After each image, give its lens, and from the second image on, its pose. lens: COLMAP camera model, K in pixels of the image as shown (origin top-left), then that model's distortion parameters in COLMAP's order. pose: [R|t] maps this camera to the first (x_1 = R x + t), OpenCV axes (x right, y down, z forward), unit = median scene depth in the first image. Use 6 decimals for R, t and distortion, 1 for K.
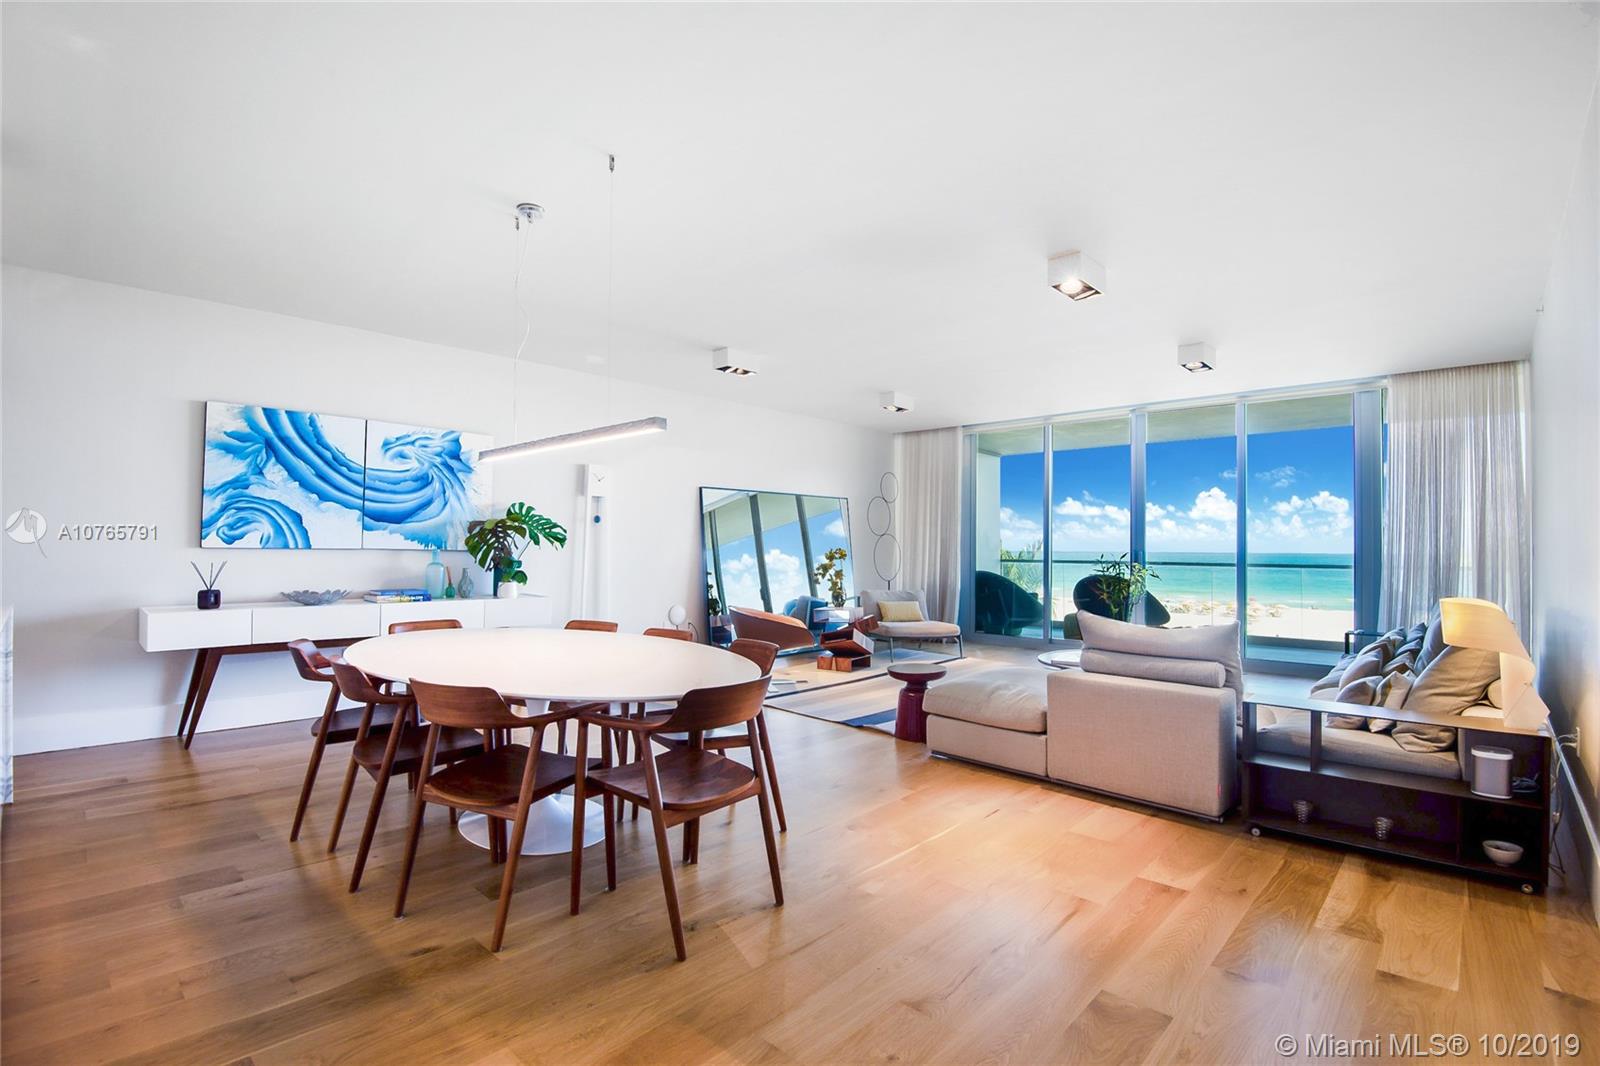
lens RADIAL K [[733.6, 0, 833.5], [0, 733.6, 537.7], [0, 0, 1]] dist [-0.014584, -0.018638]
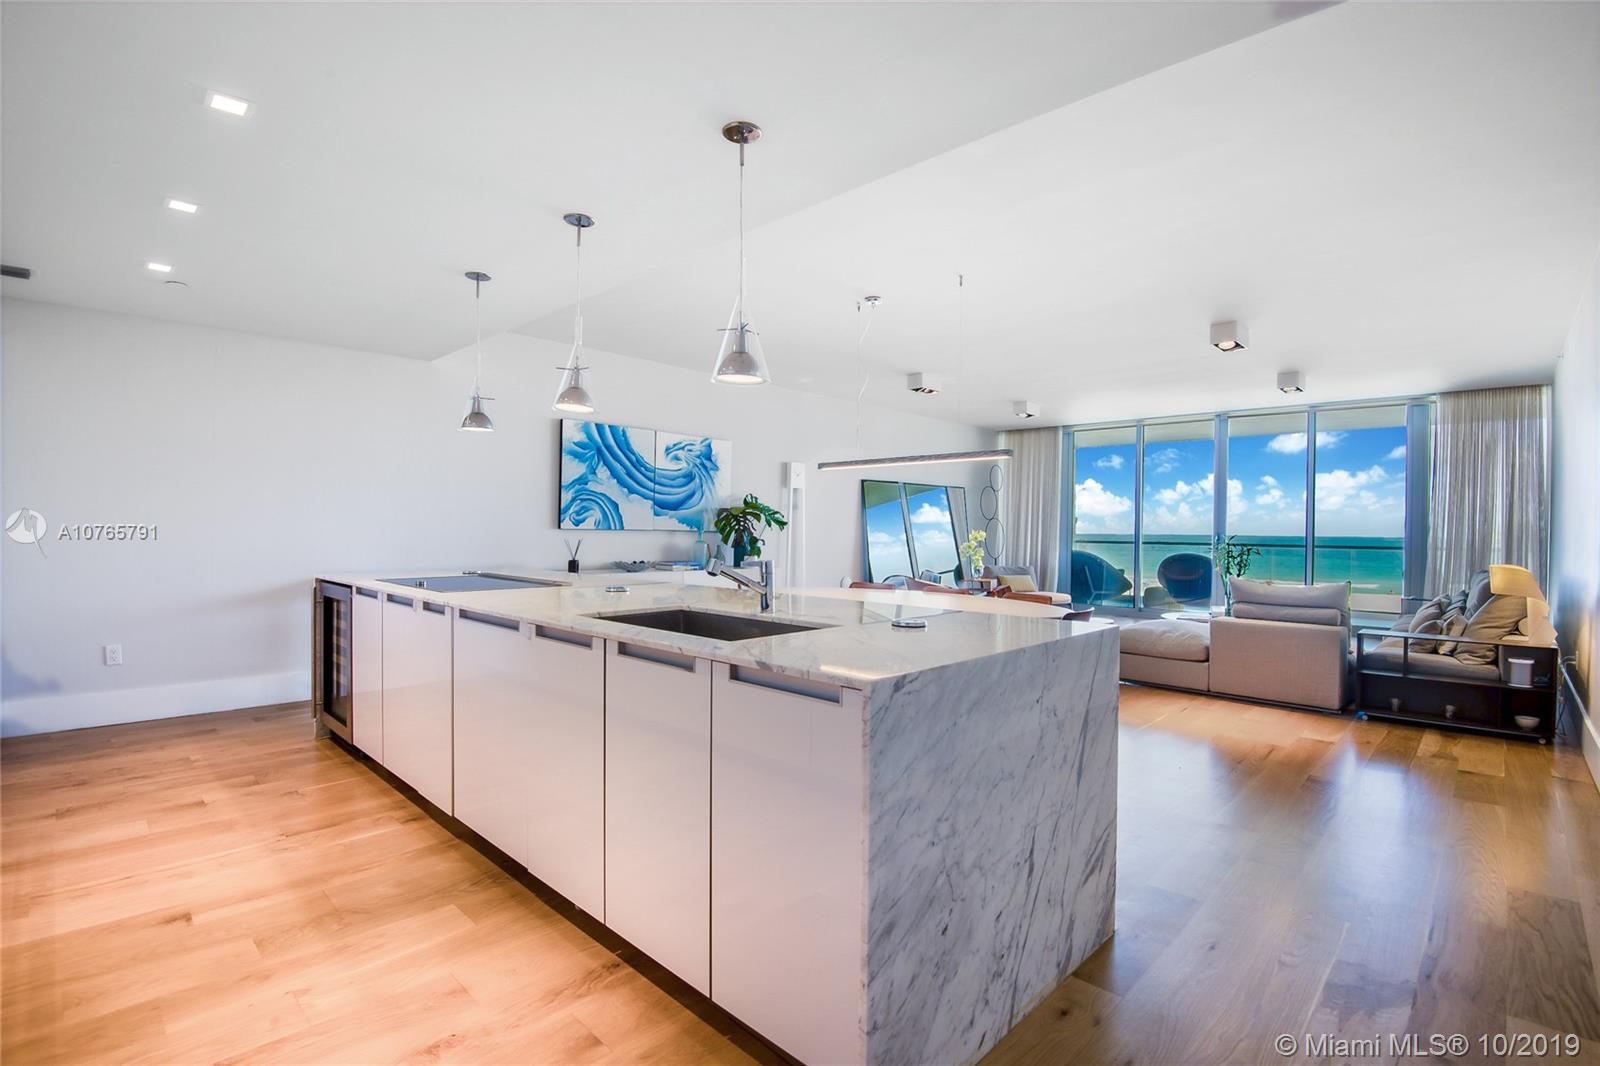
lens RADIAL K [[733.6, 0, 833.5], [0, 733.6, 537.7], [0, 0, 1]] dist [-0.014584, -0.018638]
pose [[0.999871, 0.003981, -0.015575, -0.326139], [-0.003589, 0.999678, 0.025102, -0.005355], [0.015670, -0.025042, 0.999564, -0.336270]]
